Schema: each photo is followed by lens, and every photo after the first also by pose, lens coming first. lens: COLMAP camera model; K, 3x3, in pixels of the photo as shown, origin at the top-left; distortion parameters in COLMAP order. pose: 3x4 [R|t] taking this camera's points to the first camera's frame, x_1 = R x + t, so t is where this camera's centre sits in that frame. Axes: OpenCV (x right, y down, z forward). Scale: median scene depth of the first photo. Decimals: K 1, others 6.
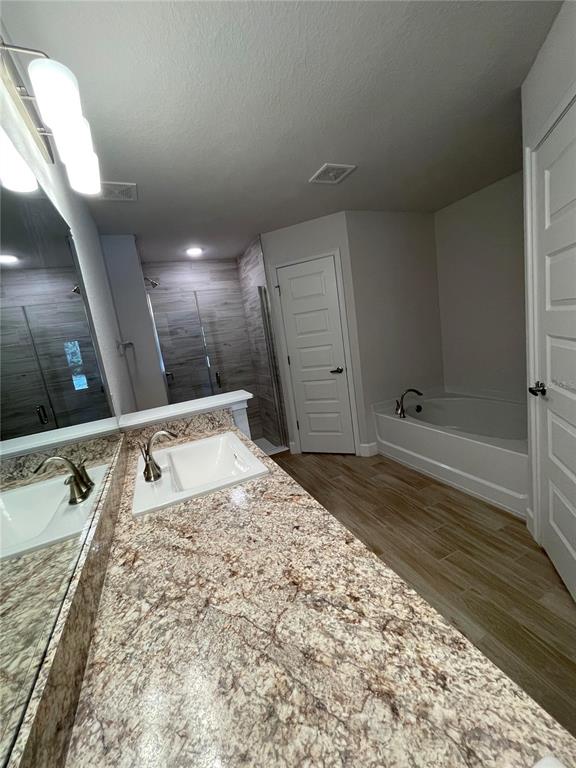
lens RADIAL K [[309.0, 0, 288.0], [0, 309.0, 380.6], [0, 0, 1]] dist [-0.000291, 0.000038]
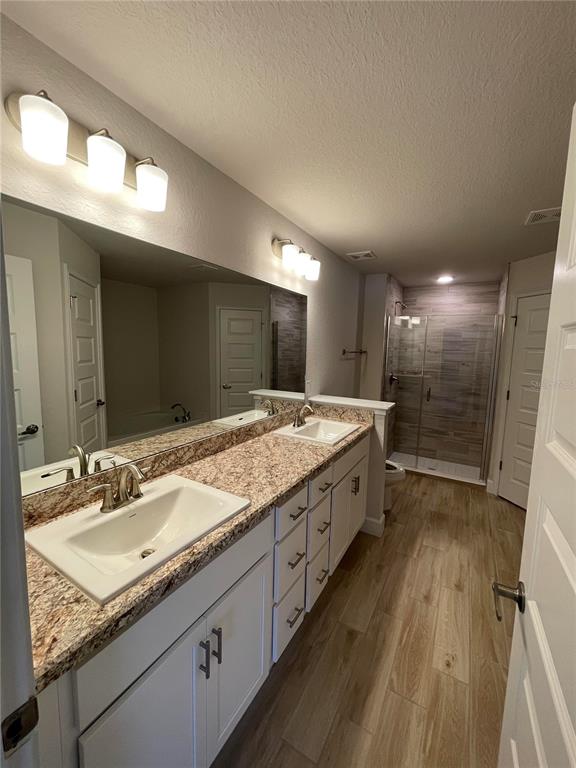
lens RADIAL K [[309.0, 0, 287.0], [0, 309.0, 382.5], [0, 0, 1]] dist [-0.000291, 0.000038]
pose [[0.573910, 0.246539, -0.780926, 0.802332], [-0.236446, 0.962880, 0.130216, -0.157412], [0.784041, 0.109915, 0.610899, -0.231394]]
